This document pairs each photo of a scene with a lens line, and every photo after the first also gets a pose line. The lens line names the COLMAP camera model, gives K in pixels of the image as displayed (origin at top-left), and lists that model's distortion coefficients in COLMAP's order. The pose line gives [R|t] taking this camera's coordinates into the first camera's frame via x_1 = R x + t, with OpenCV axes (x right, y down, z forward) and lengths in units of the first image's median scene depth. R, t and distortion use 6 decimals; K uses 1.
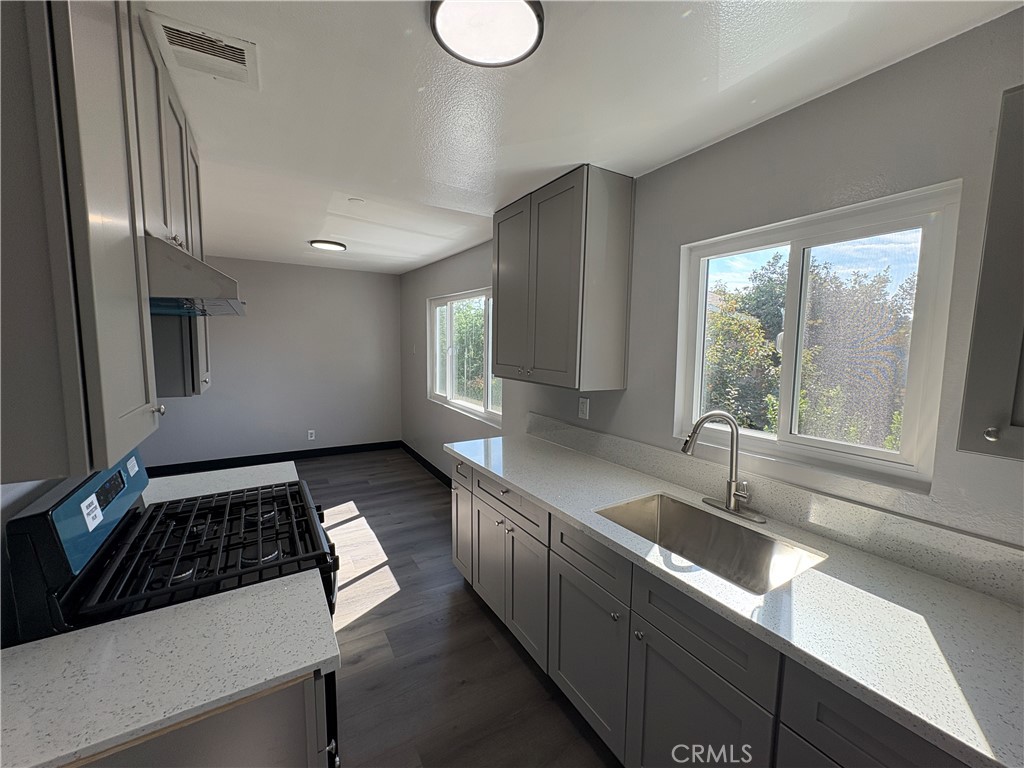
lens RADIAL K [[409.5, 0, 512.0], [0, 409.5, 384.0], [0, 0, 1]] dist [0.000439, 0.000288]
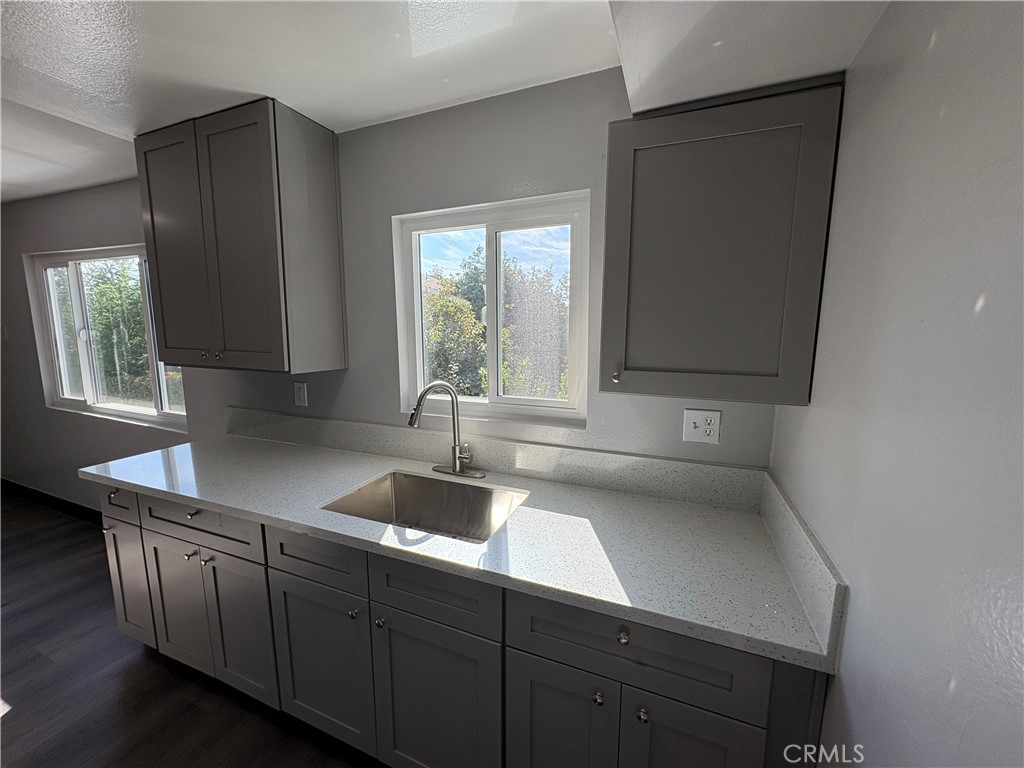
lens RADIAL K [[409.5, 0, 512.0], [0, 409.5, 384.0], [0, 0, 1]] dist [0.000439, 0.000288]
pose [[0.804237, -0.092149, 0.587121, 0.034858], [0.066820, 0.995663, 0.064740, 0.014334], [-0.590540, -0.012835, 0.806906, 0.042694]]
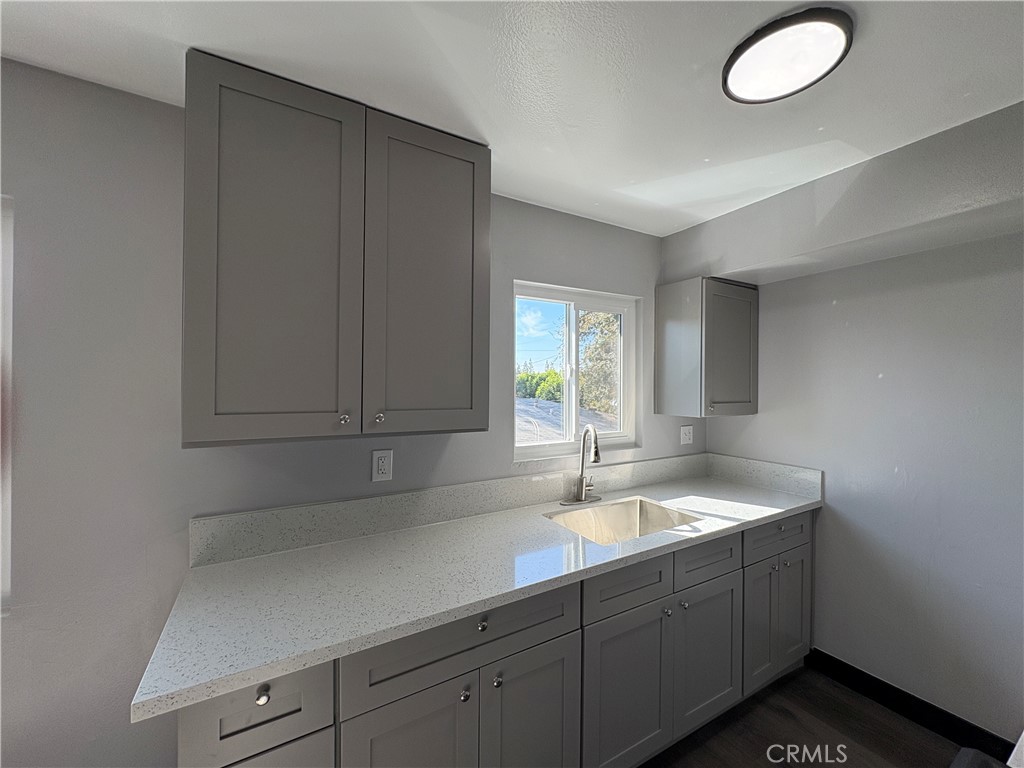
lens RADIAL K [[409.5, 0, 512.0], [0, 409.5, 384.0], [0, 0, 1]] dist [0.000439, 0.000288]
pose [[0.010140, -0.010888, 0.999889, -0.644278], [0.095914, 0.995341, 0.009865, -0.078749], [-0.995338, 0.095803, 0.011137, 1.008173]]
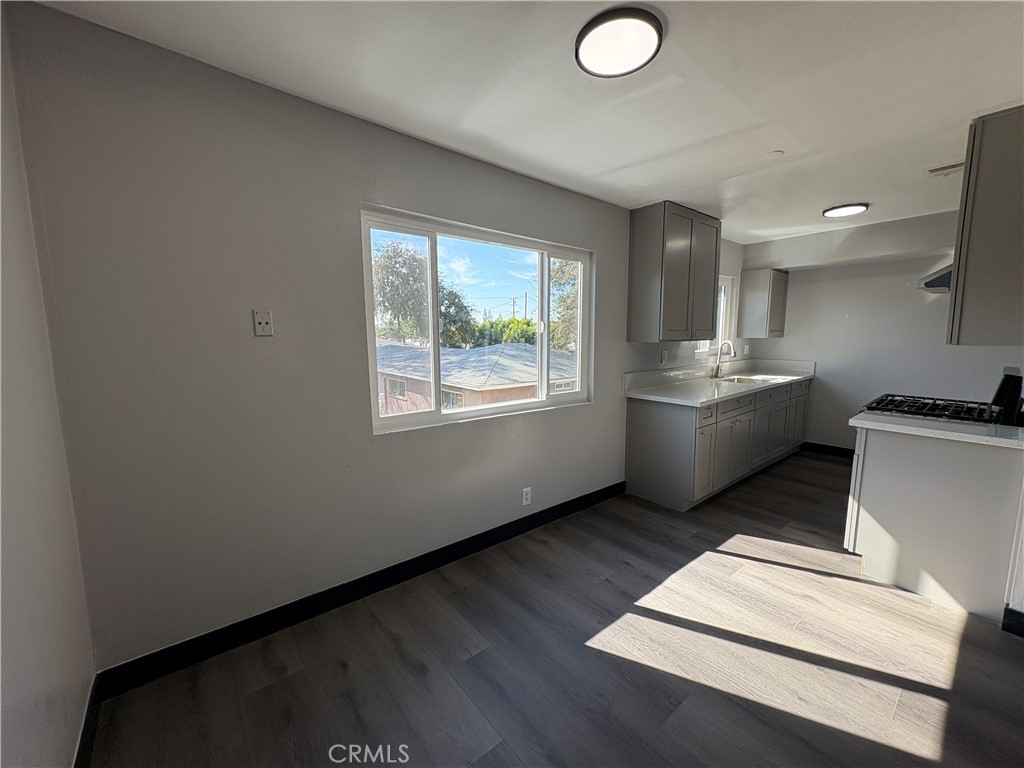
lens RADIAL K [[408.0, 0, 514.5], [0, 408.0, 385.3], [0, 0, 1]] dist [-0.000401, -0.000023]
pose [[-0.150825, -0.138064, 0.978872, -1.682785], [0.103341, 0.982572, 0.154509, -0.175383], [-0.983144, 0.124461, -0.133928, 2.345403]]
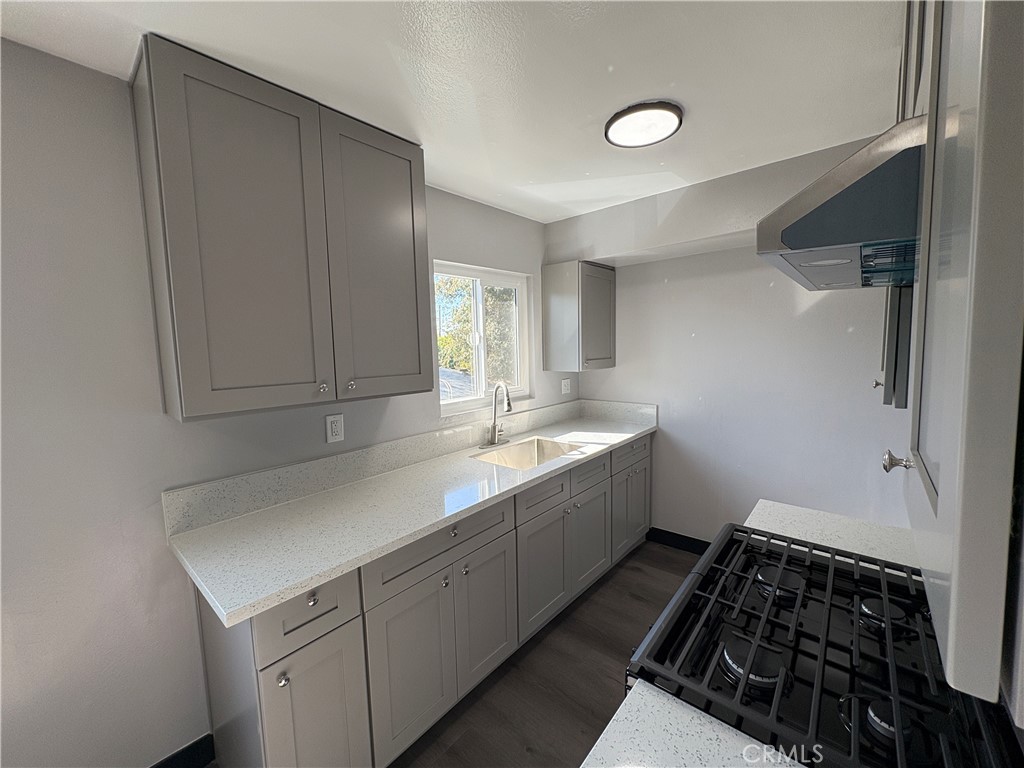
lens RADIAL K [[409.5, 0, 512.0], [0, 409.5, 384.0], [0, 0, 1]] dist [0.000439, 0.000288]
pose [[-0.313489, -0.095084, 0.944819, -0.830781], [0.117775, 0.983399, 0.138044, -0.114607], [-0.942260, 0.154551, -0.297087, 1.186272]]
